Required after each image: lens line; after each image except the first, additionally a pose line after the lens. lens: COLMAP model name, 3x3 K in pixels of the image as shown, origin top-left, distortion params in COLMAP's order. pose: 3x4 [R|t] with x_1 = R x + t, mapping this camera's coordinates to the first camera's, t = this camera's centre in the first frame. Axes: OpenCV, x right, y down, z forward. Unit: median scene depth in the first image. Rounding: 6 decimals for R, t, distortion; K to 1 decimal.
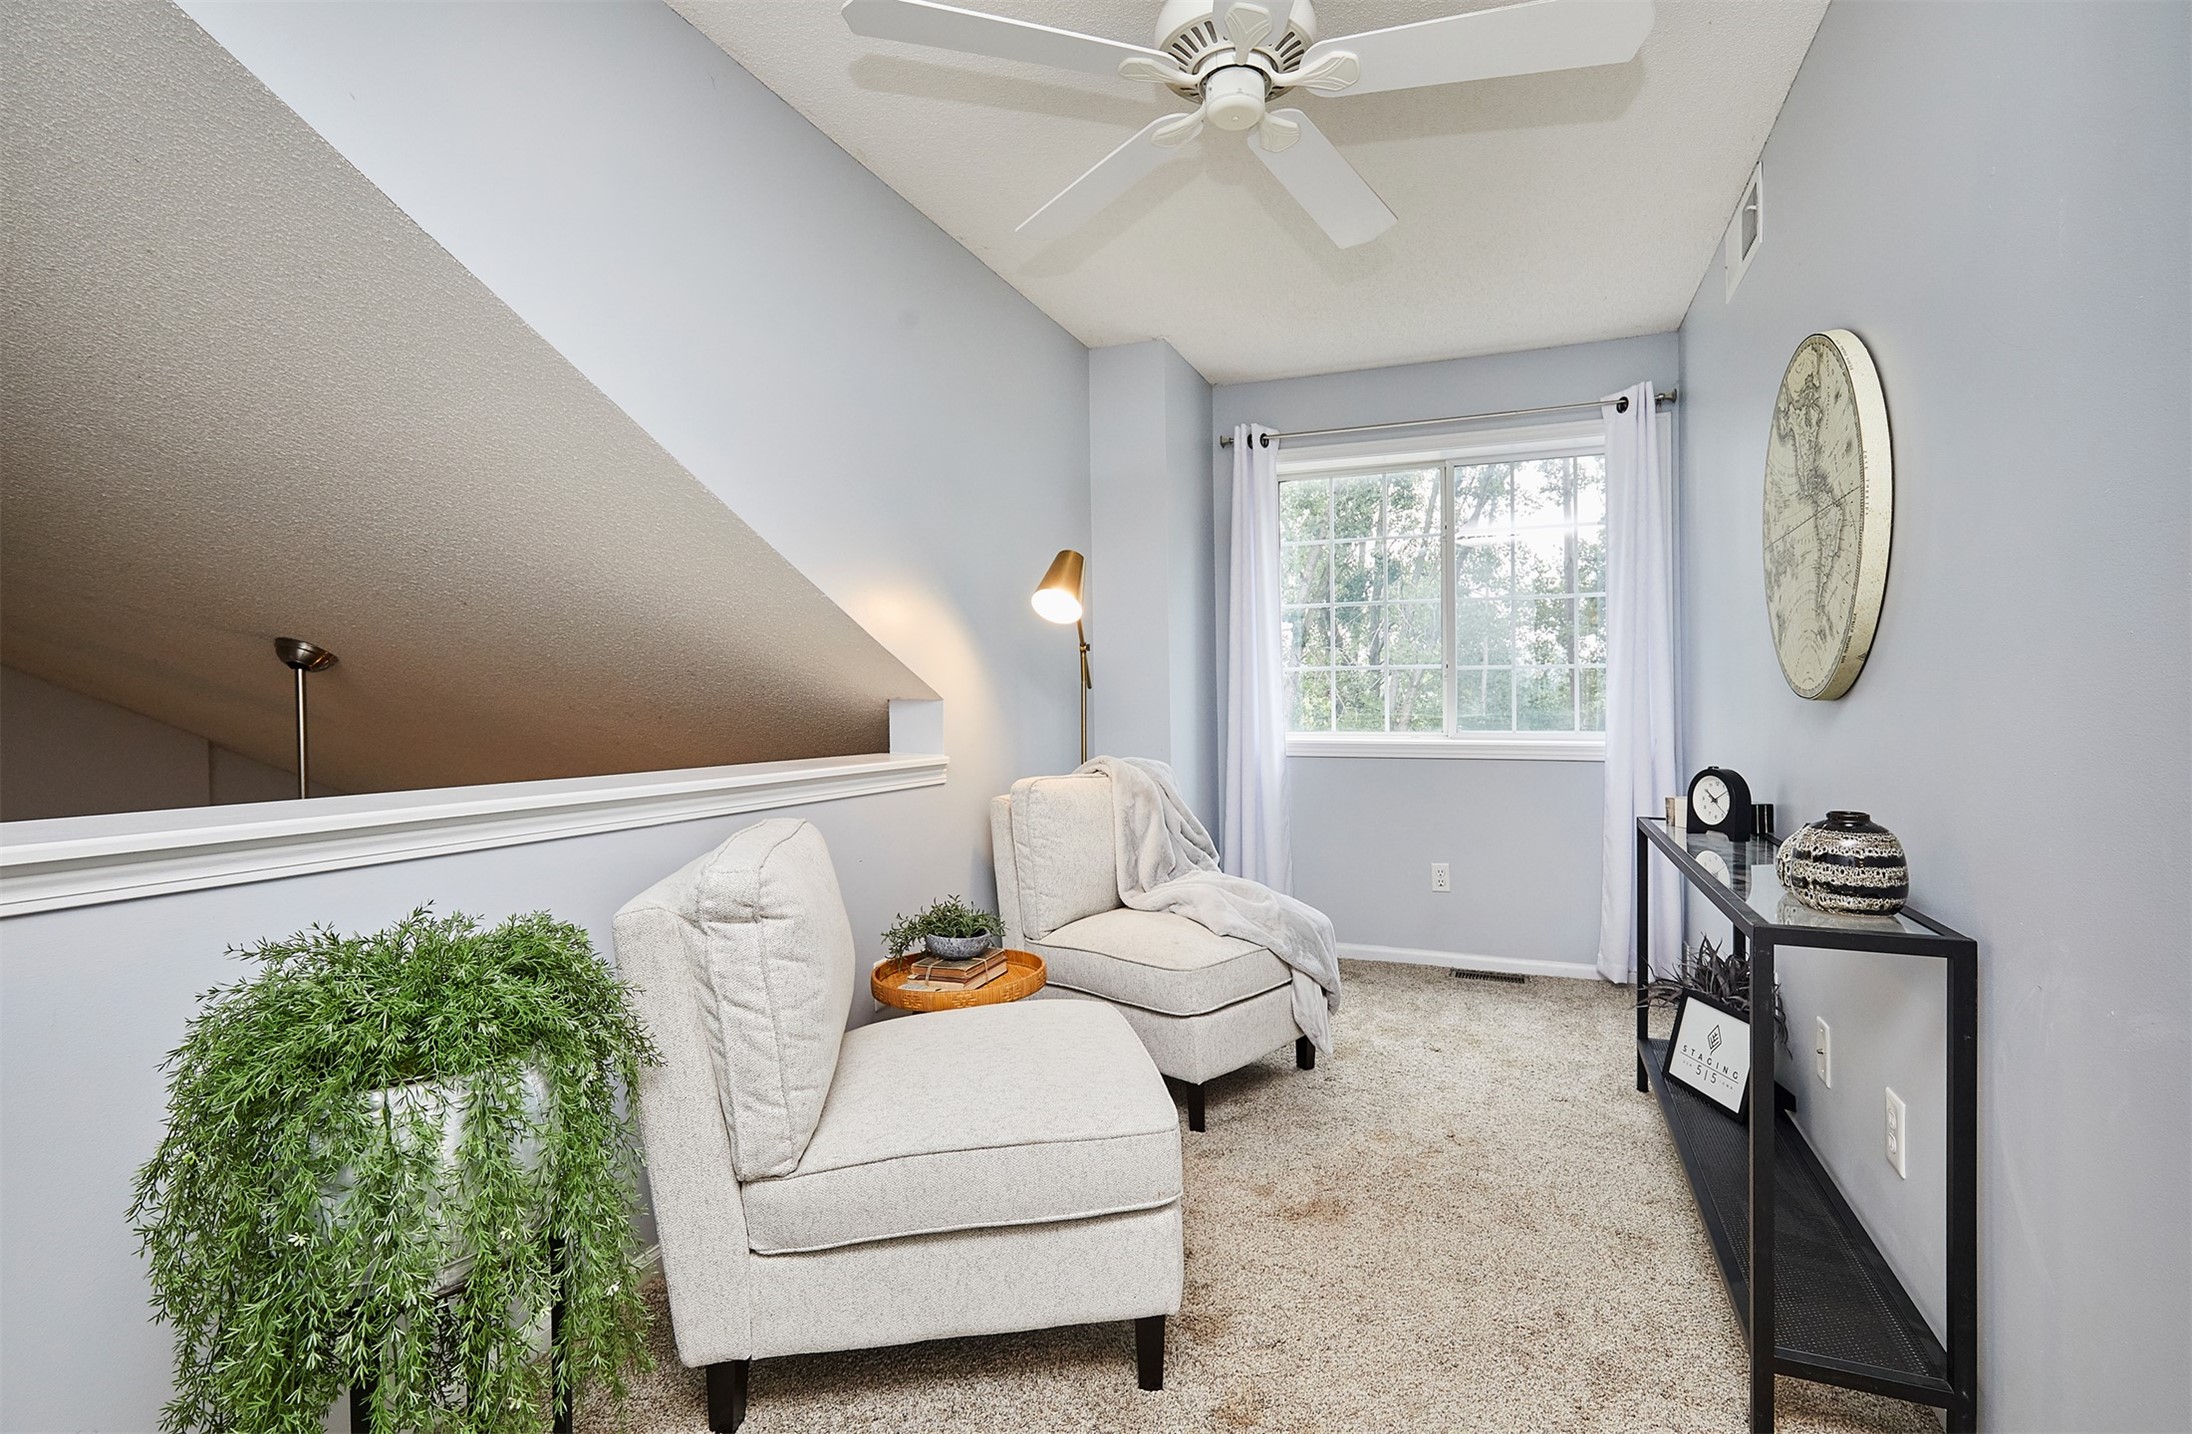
lens RADIAL K [[977.9, 0, 1129.9], [0, 977.9, 720.3], [0, 0, 1]] dist [0.002208, 0.000870]
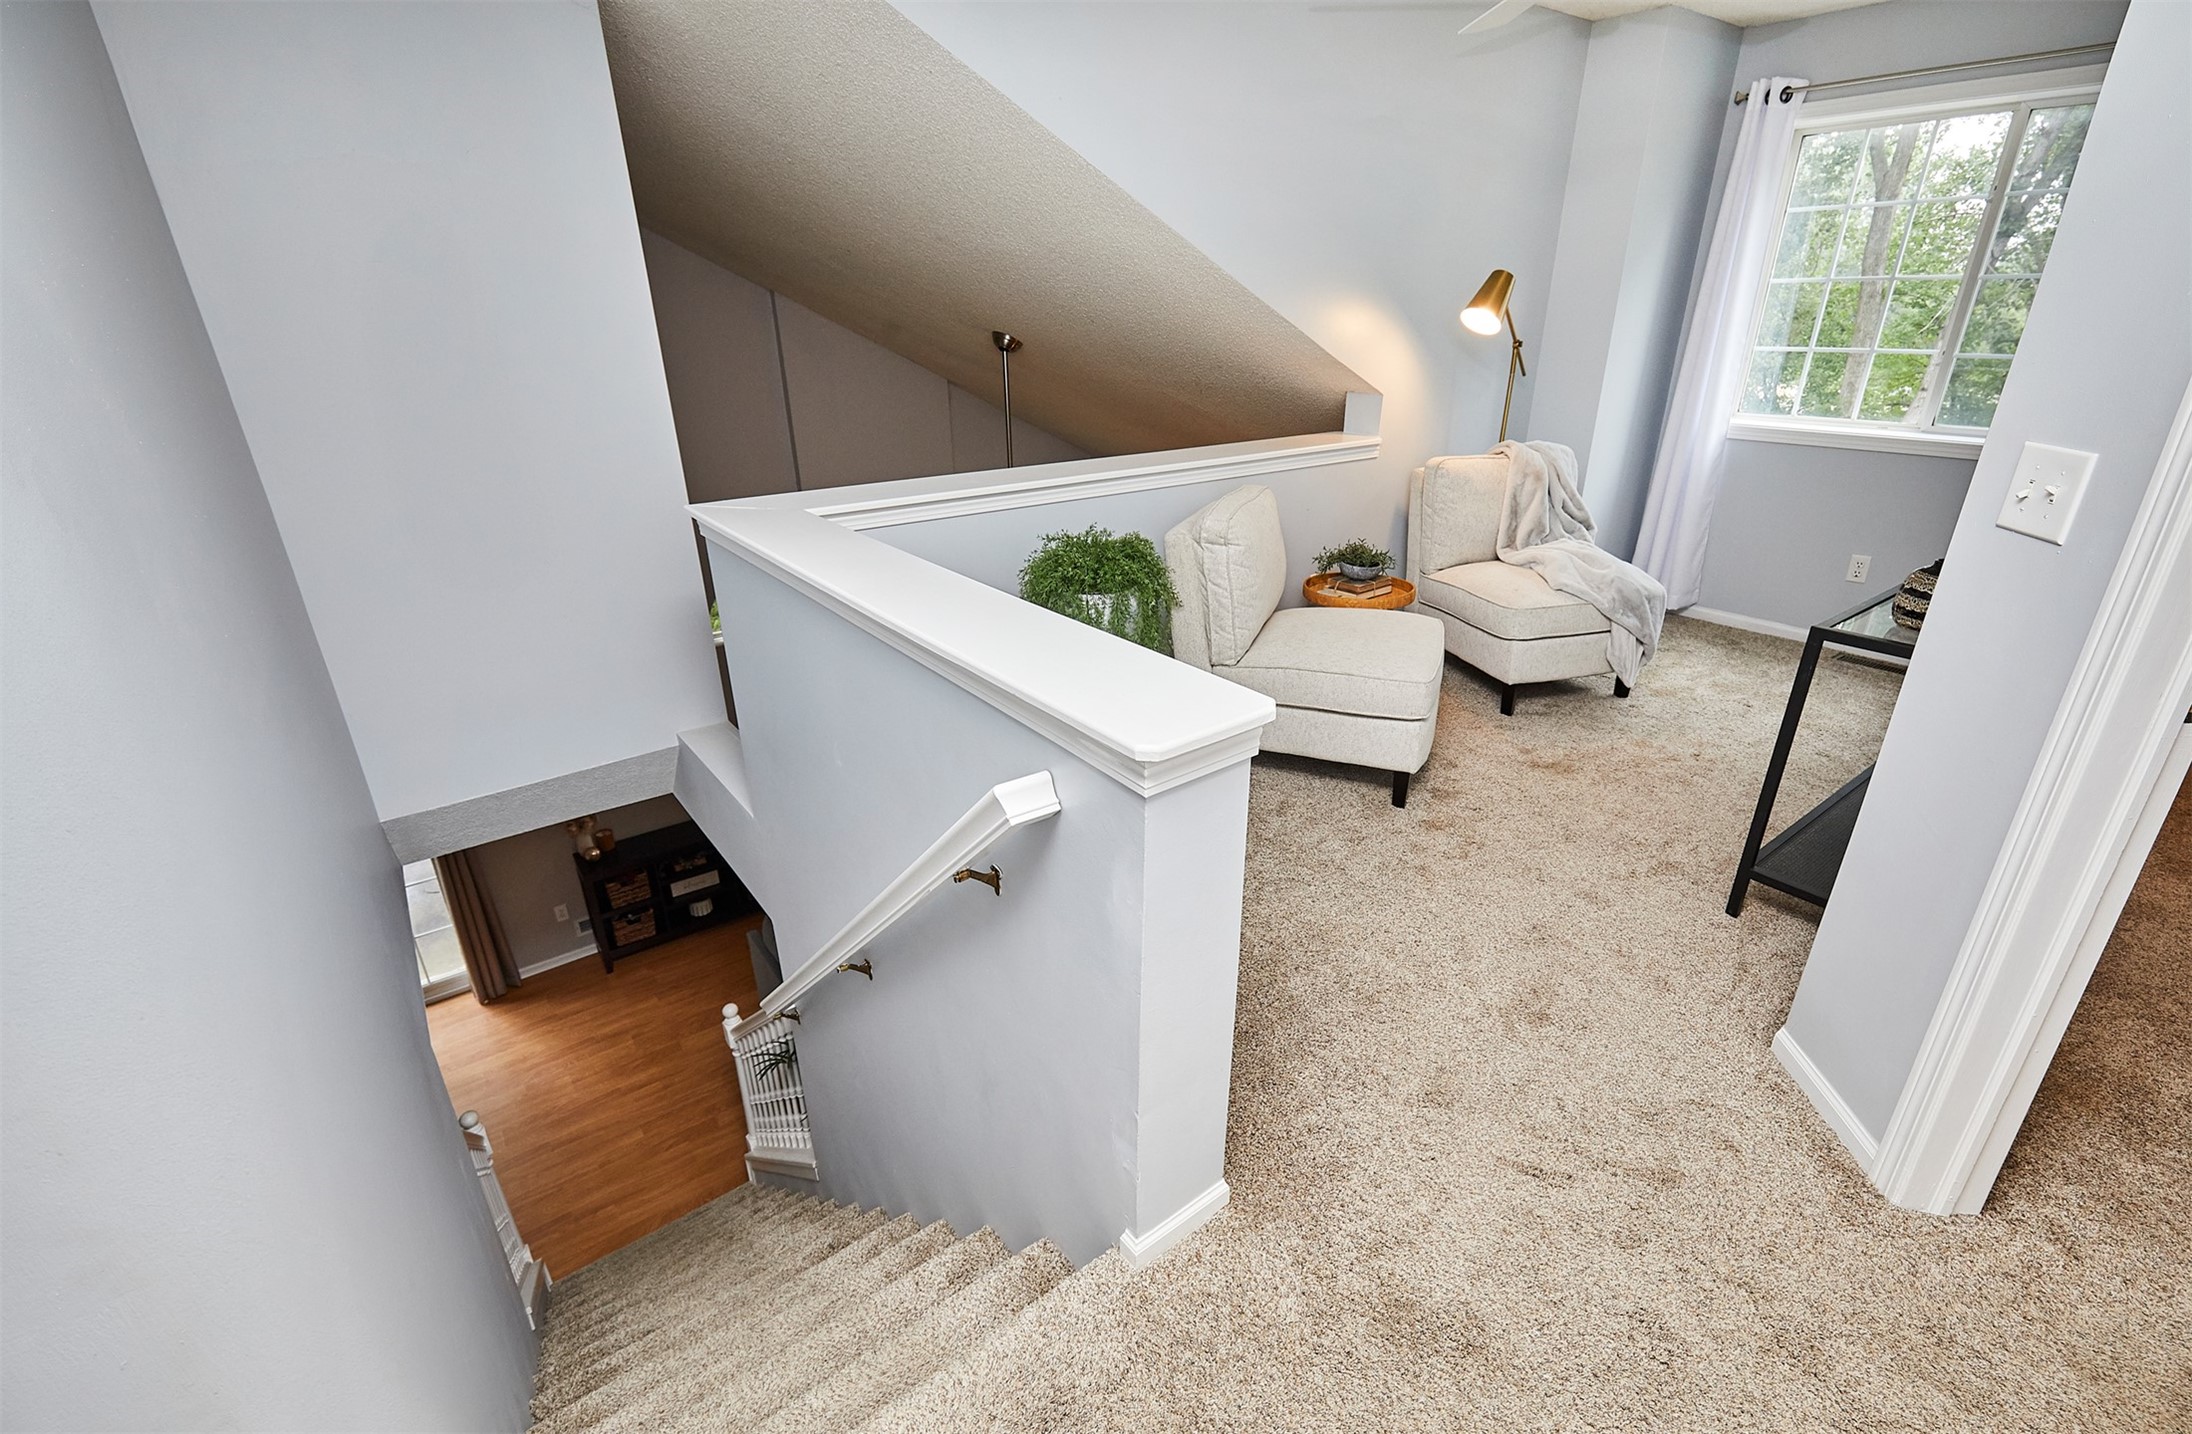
lens RADIAL K [[977.9, 0, 1099.3], [0, 977.9, 721.6], [0, 0, 1]] dist [0.002208, 0.000870]
pose [[0.845393, 0.208168, -0.491911, 0.307097], [-0.004716, 0.923806, 0.382832, -0.152503], [0.534124, -0.321323, 0.781961, -0.552065]]
